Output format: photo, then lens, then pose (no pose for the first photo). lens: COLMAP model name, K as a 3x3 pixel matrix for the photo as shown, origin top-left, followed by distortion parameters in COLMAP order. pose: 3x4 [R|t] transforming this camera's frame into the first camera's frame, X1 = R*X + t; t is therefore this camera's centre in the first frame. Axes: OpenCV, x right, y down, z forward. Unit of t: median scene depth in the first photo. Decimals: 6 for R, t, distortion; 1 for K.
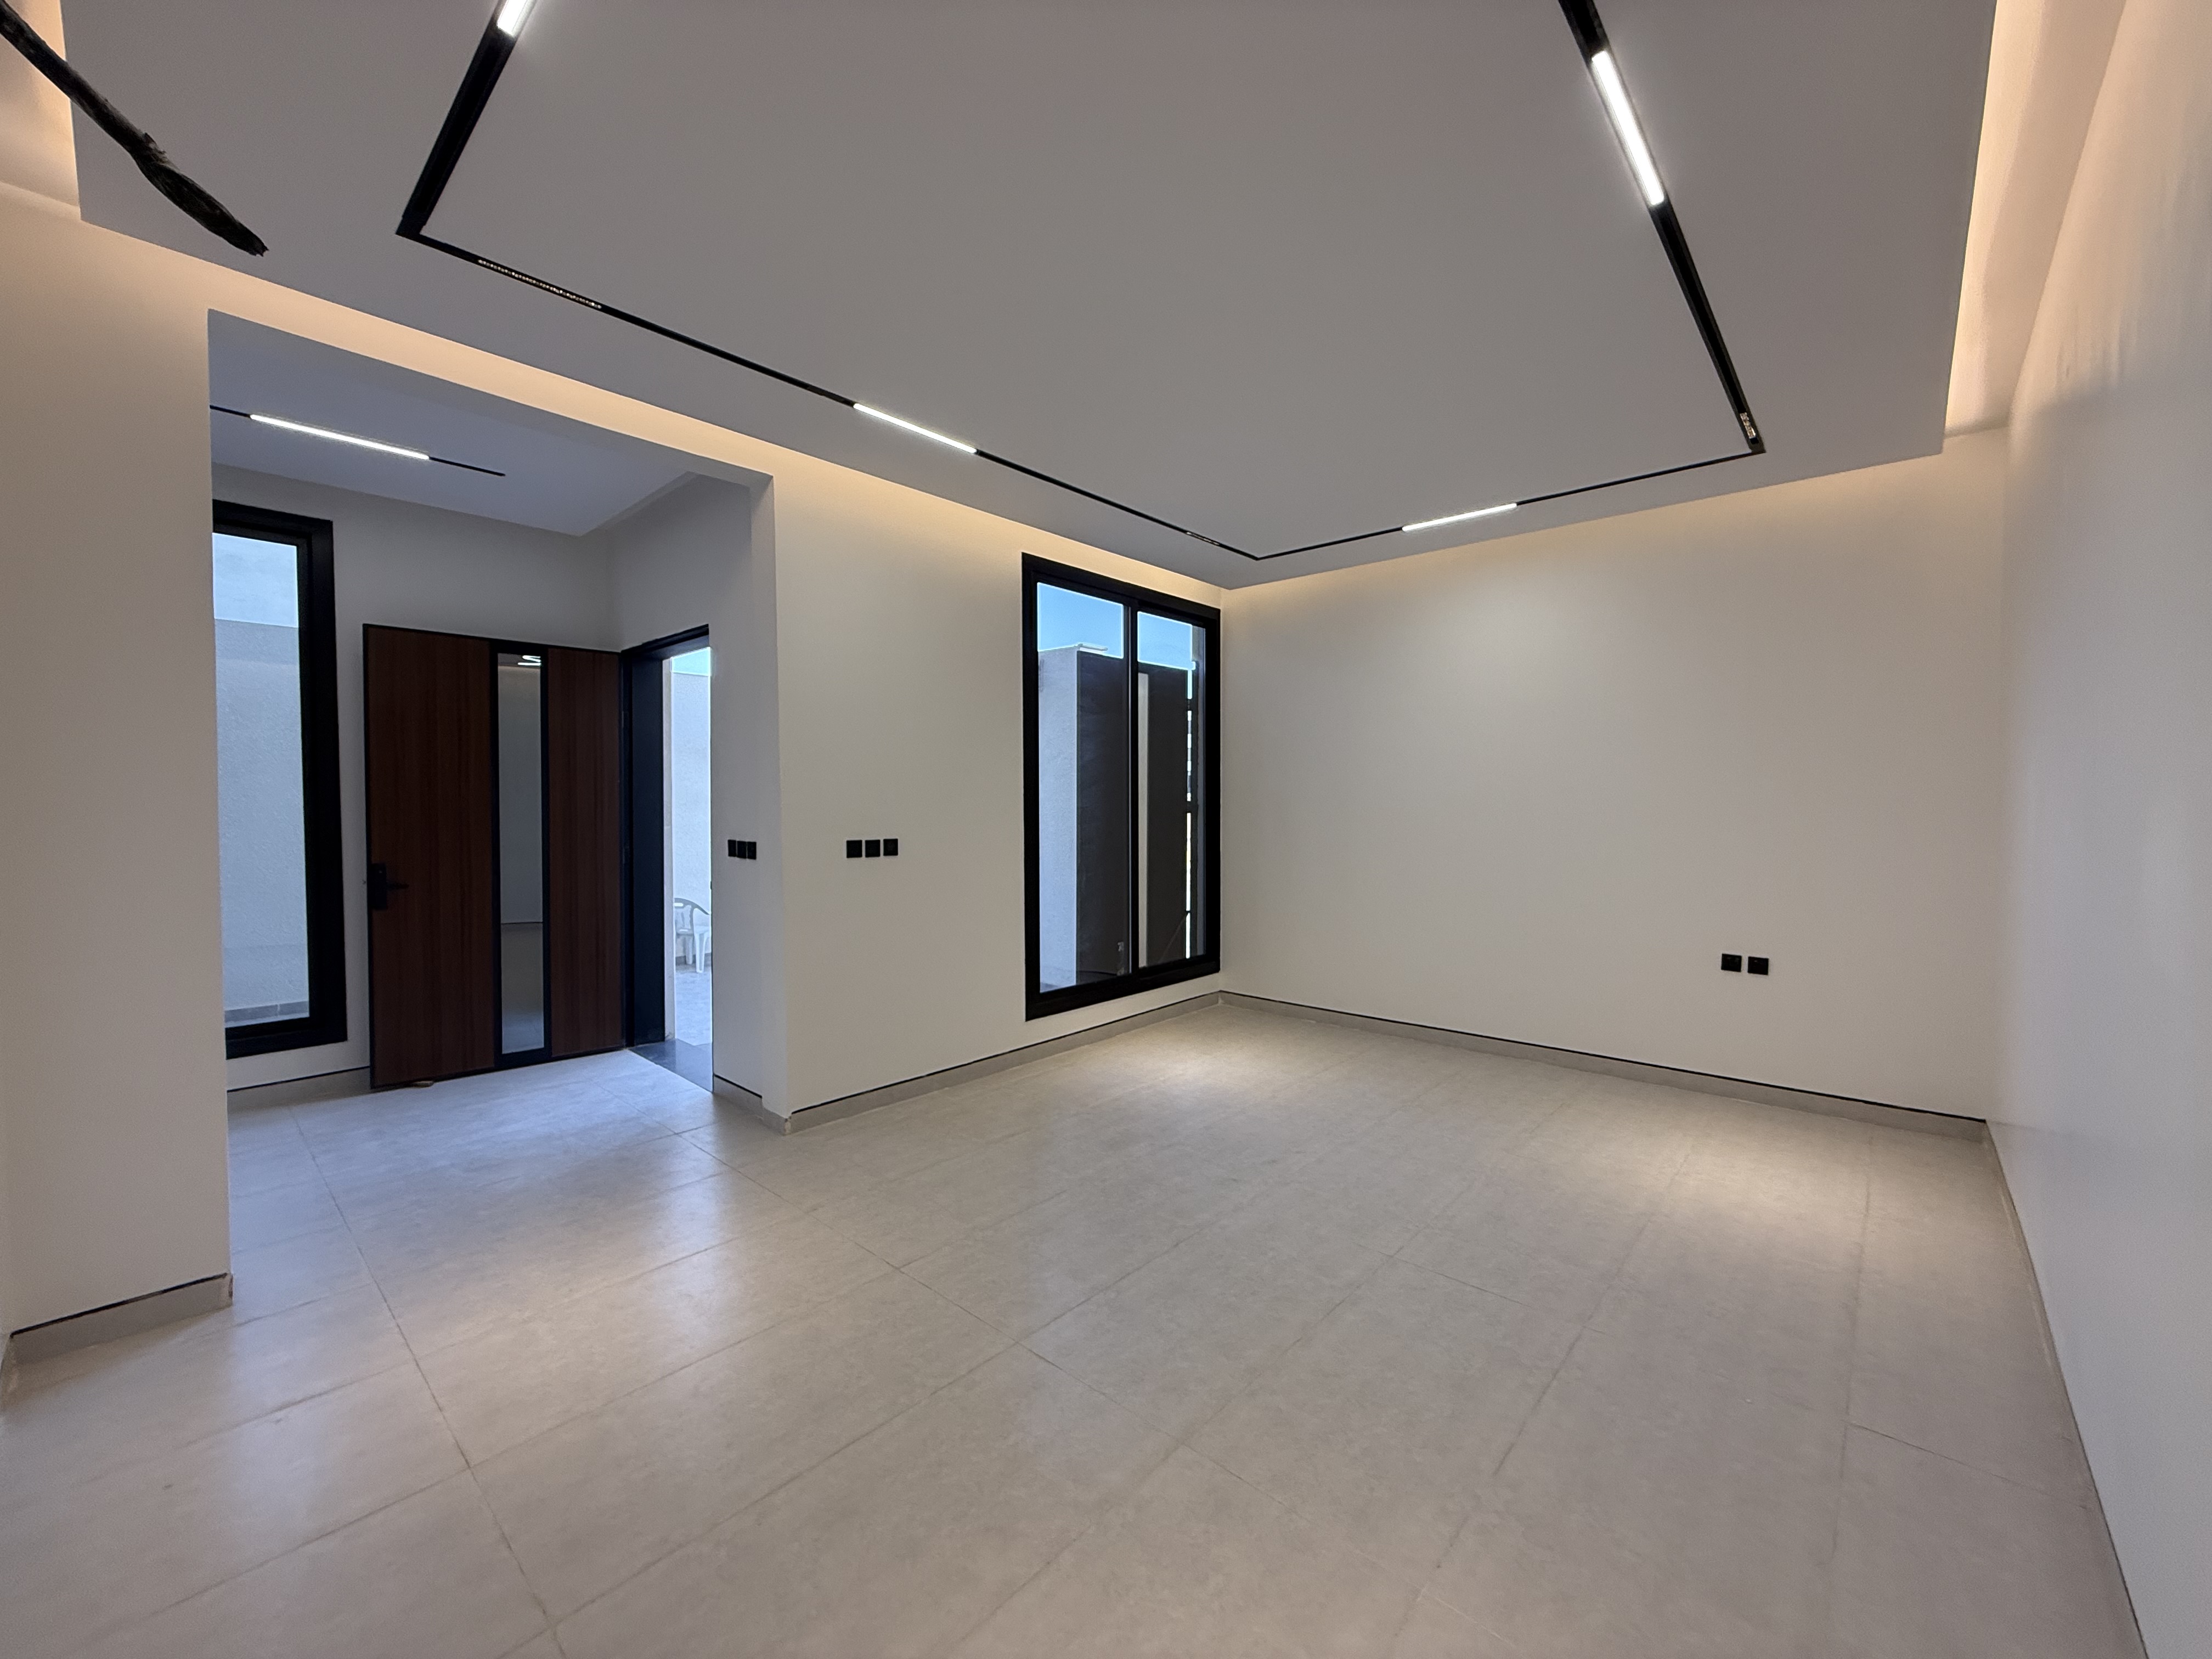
lens RADIAL K [[879.4, 0, 1101.9], [0, 879.4, 824.3], [0, 0, 1]] dist [-0.000451, 0.000047]
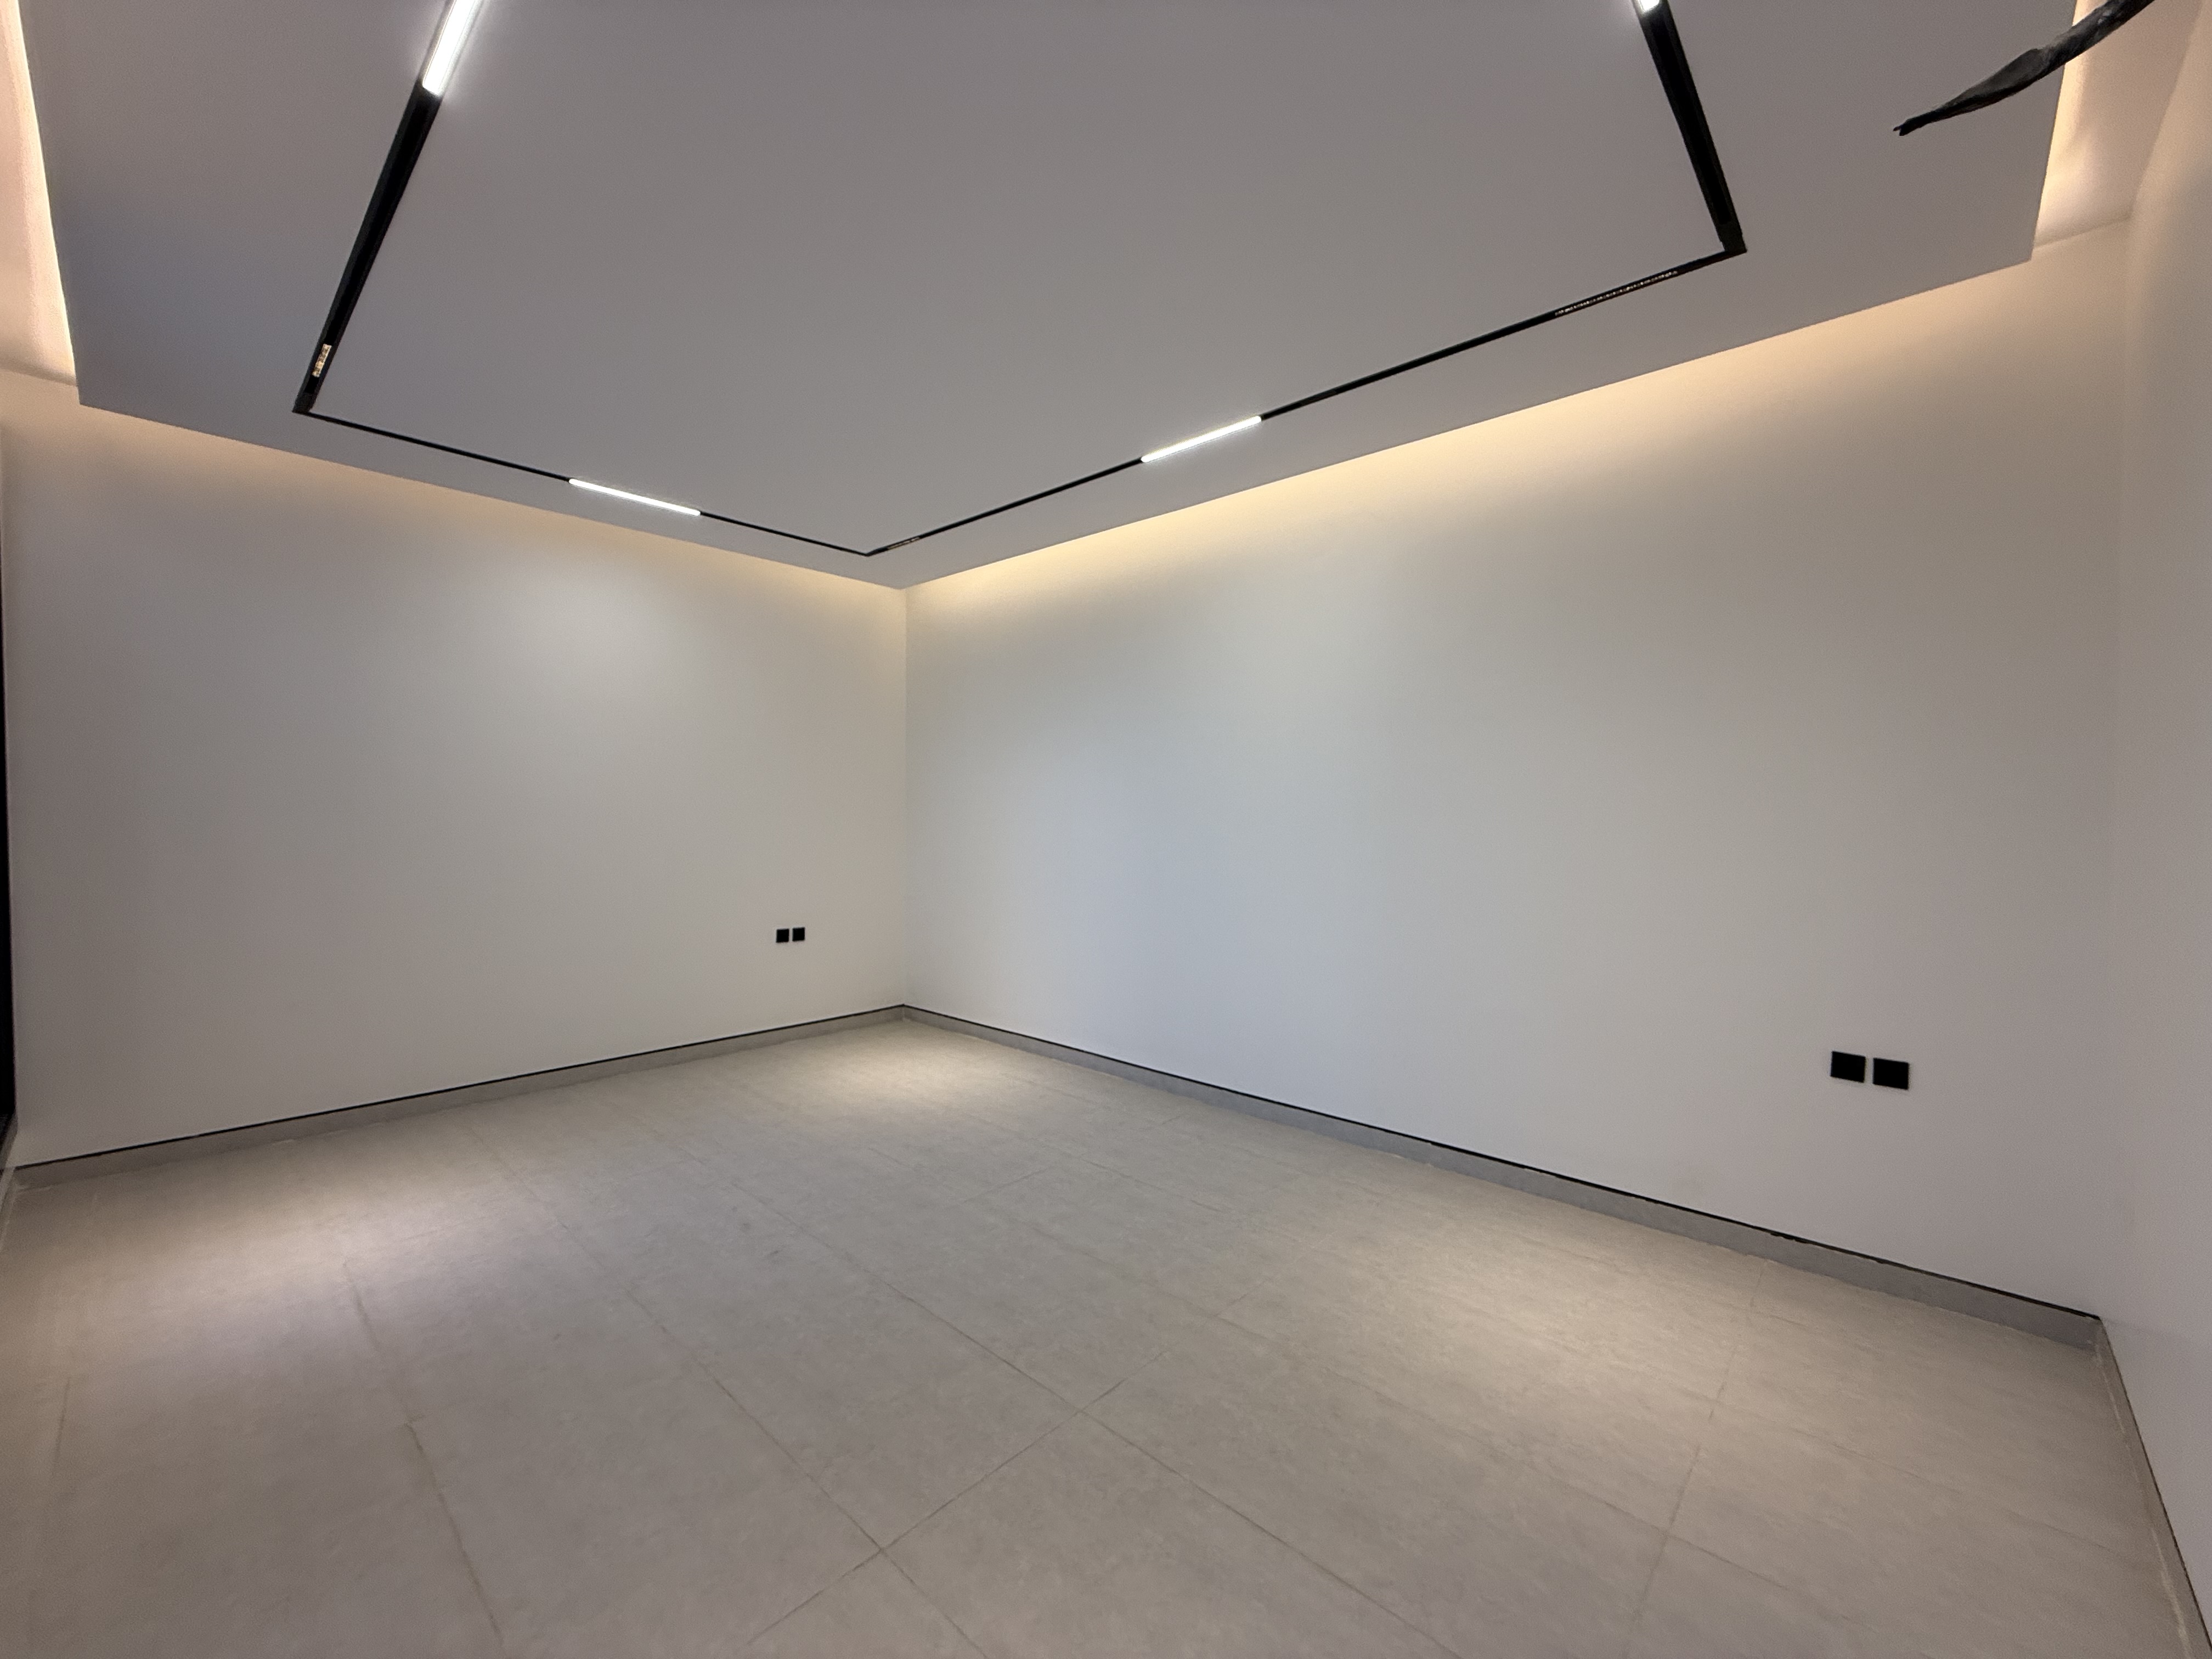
lens RADIAL K [[879.4, 0, 1101.9], [0, 879.4, 824.3], [0, 0, 1]] dist [-0.000451, 0.000047]
pose [[0.011730, -0.011949, 0.999860, -0.677142], [0.017526, 0.999777, 0.011742, -0.011874], [-0.999778, 0.017386, 0.011937, 0.660480]]
